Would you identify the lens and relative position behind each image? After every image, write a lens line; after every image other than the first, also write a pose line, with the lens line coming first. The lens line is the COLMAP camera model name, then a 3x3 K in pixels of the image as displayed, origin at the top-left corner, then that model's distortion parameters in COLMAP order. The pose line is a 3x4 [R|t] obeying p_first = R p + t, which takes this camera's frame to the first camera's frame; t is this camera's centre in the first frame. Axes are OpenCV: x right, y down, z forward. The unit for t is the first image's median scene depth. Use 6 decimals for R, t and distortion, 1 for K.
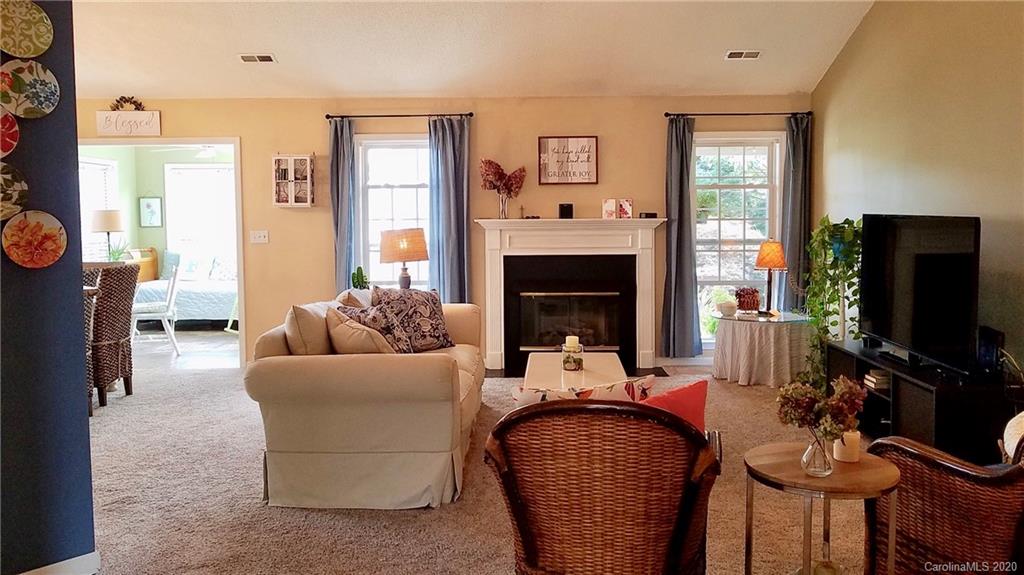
lens RADIAL K [[810.4, 0, 520.9], [0, 810.4, 283.0], [0, 0, 1]] dist [0.005700, 0.000695]
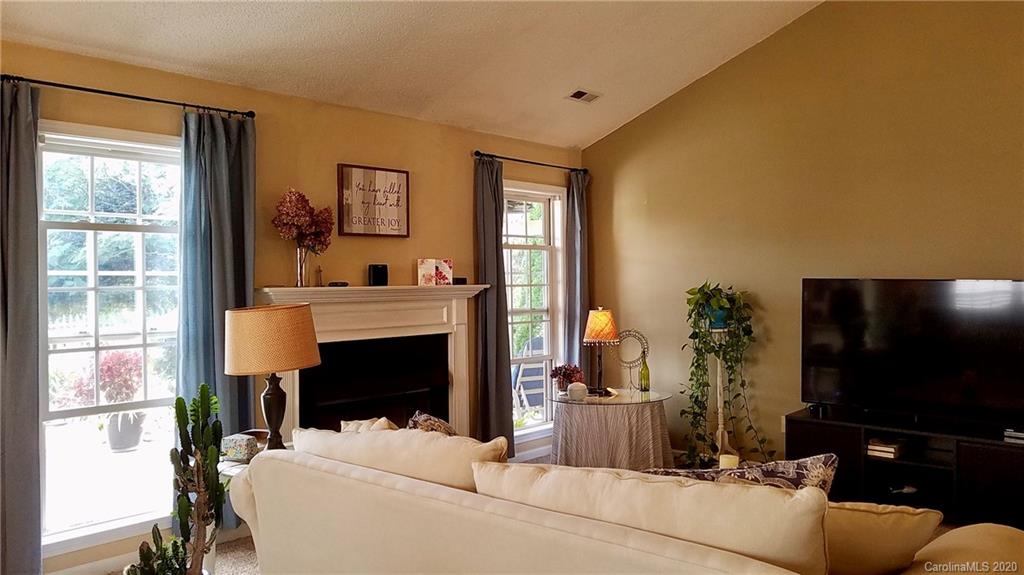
lens RADIAL K [[810.4, 0, 519.1], [0, 810.4, 297.4], [0, 0, 1]] dist [0.005700, 0.000695]
pose [[0.649841, -0.016470, 0.759892, -0.391371], [0.064304, 0.997372, -0.033374, -0.038888], [-0.757345, 0.070552, 0.649192, 0.462352]]
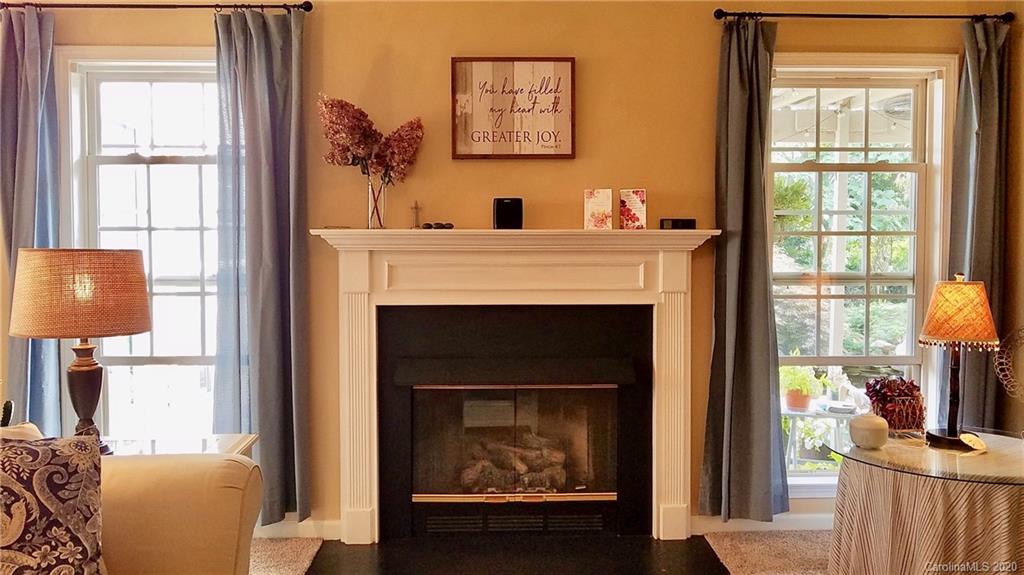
lens RADIAL K [[810.4, 0, 516.8], [0, 810.4, 277.7], [0, 0, 1]] dist [0.005700, 0.000695]
pose [[0.999076, 0.004925, 0.042703, 0.040281], [-0.003648, 0.999545, -0.029951, -0.036456], [-0.042831, 0.029767, 0.998639, 0.523637]]
